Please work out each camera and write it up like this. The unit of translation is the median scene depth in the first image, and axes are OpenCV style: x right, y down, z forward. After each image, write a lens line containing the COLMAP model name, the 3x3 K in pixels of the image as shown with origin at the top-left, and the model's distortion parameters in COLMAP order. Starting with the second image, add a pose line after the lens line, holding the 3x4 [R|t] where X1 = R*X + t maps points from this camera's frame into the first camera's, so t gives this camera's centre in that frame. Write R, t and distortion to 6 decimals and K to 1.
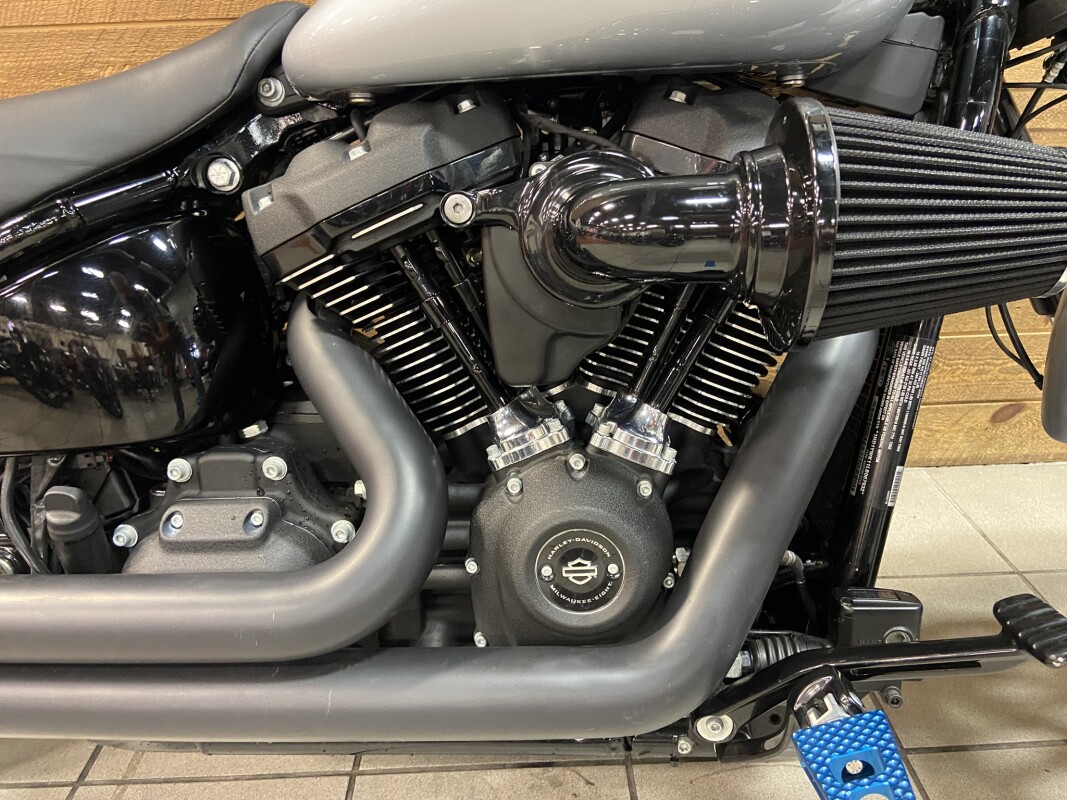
lens RADIAL K [[803.2, 0, 534.1], [0, 803.2, 393.8], [0, 0, 1]] dist [0.125920, -0.166895]
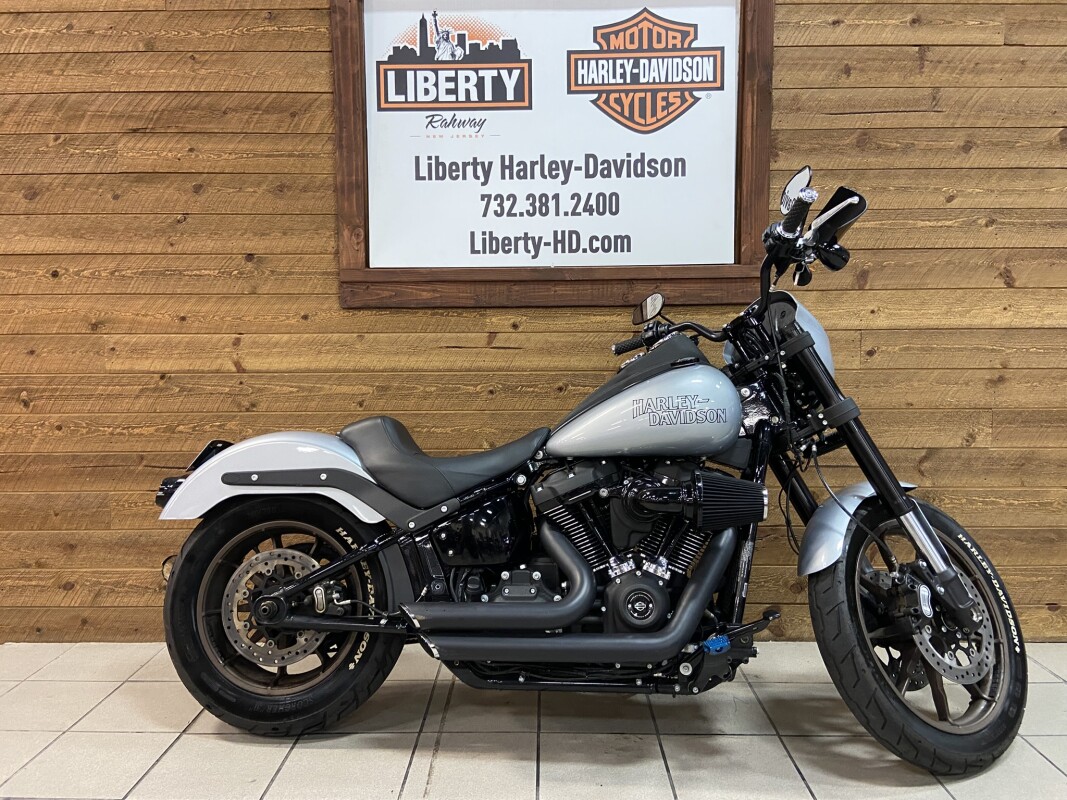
lens RADIAL K [[803.2, 0, 534.1], [0, 803.2, 393.8], [0, 0, 1]] dist [0.125920, -0.166895]
pose [[0.998889, 0.025803, -0.039423, -0.239199], [-0.037547, 0.941402, -0.335191, 0.483284], [0.028464, 0.336299, 0.941325, -2.143065]]
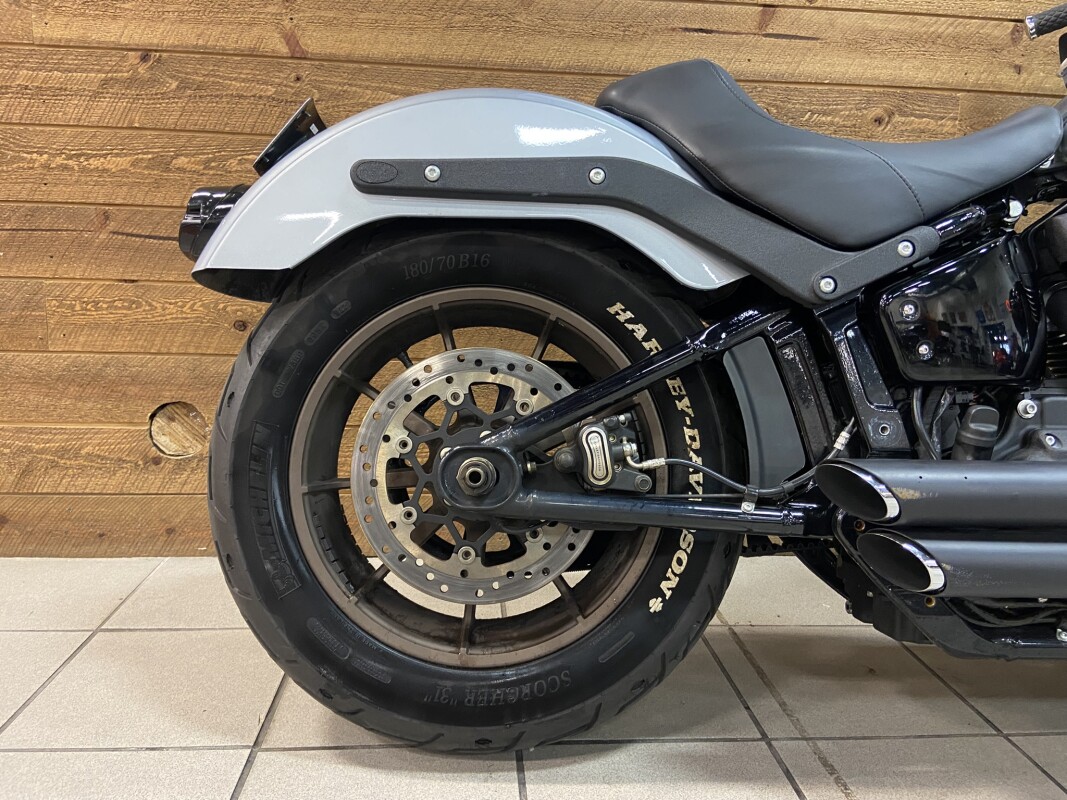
lens RADIAL K [[803.2, 0, 534.1], [0, 803.2, 393.8], [0, 0, 1]] dist [0.125920, -0.166895]
pose [[0.996757, 0.048122, 0.064490, -1.380948], [-0.030222, 0.966674, -0.254221, 0.453574], [-0.074574, 0.251448, 0.964994, -0.230098]]
